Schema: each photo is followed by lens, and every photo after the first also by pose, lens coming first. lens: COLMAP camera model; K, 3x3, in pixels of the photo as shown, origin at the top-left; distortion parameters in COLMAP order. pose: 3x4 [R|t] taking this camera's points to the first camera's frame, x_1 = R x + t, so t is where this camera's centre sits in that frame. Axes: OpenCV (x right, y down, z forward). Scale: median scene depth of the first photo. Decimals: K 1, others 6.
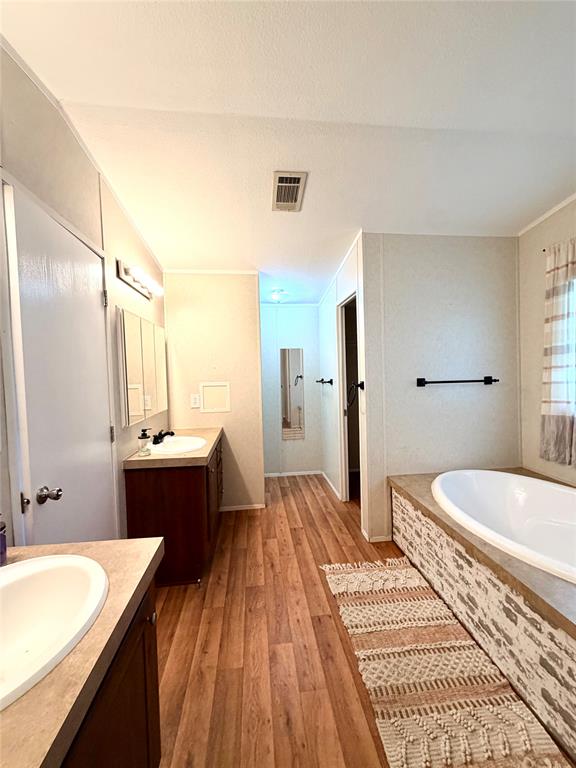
lens RADIAL K [[306.7, 0, 288.0], [0, 306.7, 384.0], [0, 0, 1]] dist [0.001600, 0.000175]
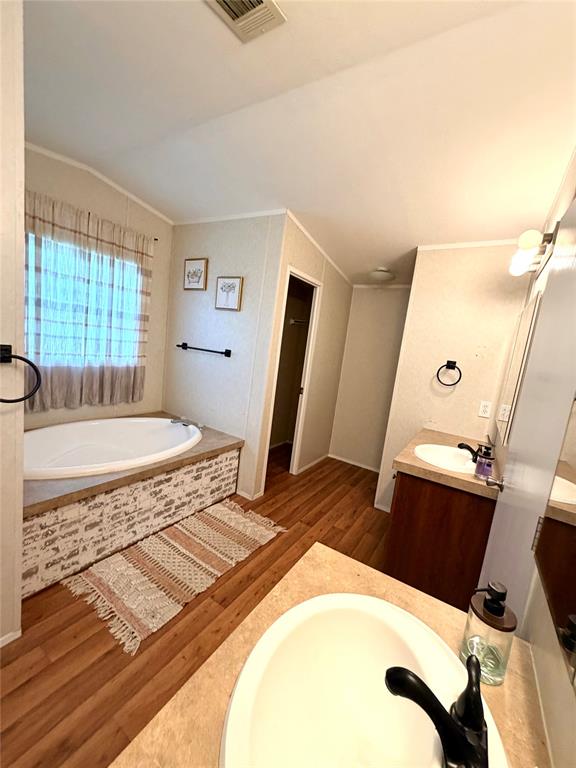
lens RADIAL K [[306.7, 0, 288.0], [0, 306.7, 384.0], [0, 0, 1]] dist [0.001600, 0.000175]
pose [[-0.782316, -0.135518, 0.607961, -0.510741], [-0.069395, 0.988932, 0.131142, -0.045270], [-0.619004, 0.060405, -0.783061, 1.467702]]
